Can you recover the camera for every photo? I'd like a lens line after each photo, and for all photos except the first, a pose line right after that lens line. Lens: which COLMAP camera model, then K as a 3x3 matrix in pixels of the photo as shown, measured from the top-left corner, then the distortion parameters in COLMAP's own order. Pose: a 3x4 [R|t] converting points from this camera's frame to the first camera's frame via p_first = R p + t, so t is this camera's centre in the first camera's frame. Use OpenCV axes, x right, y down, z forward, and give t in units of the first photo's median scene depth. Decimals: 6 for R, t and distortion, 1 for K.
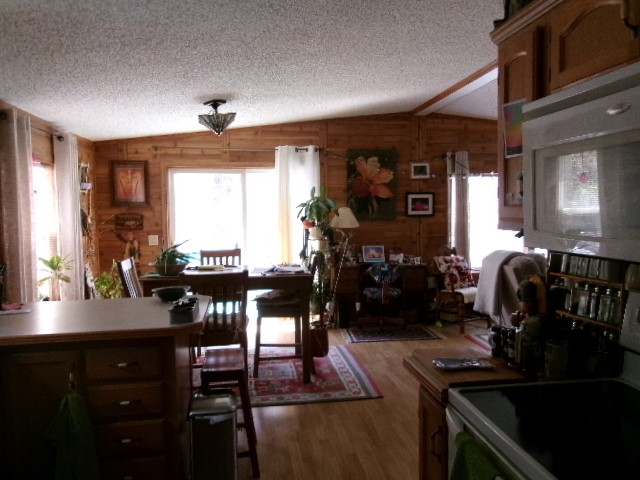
lens RADIAL K [[503.3, 0, 316.5], [0, 503.3, 236.6], [0, 0, 1]] dist [0.004381, 0.014470]
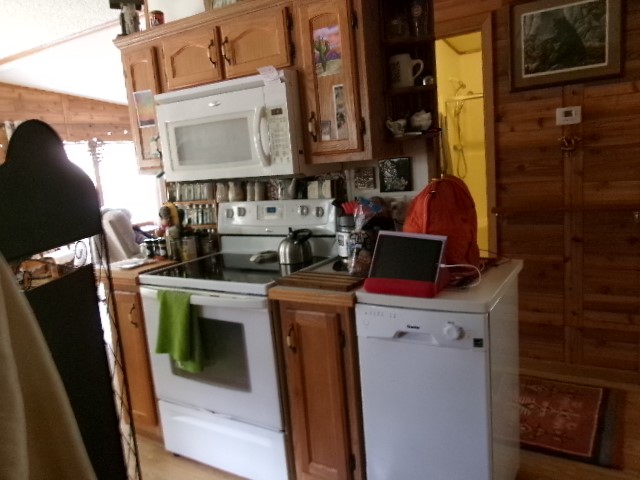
lens RADIAL K [[503.3, 0, 320.5], [0, 503.3, 240.6], [0, 0, 1]] dist [0.004381, 0.014470]
pose [[0.641992, -0.163714, 0.749029, -0.487175], [0.114888, 0.986448, 0.117136, 0.067232], [-0.758055, 0.010854, 0.652100, -0.420803]]
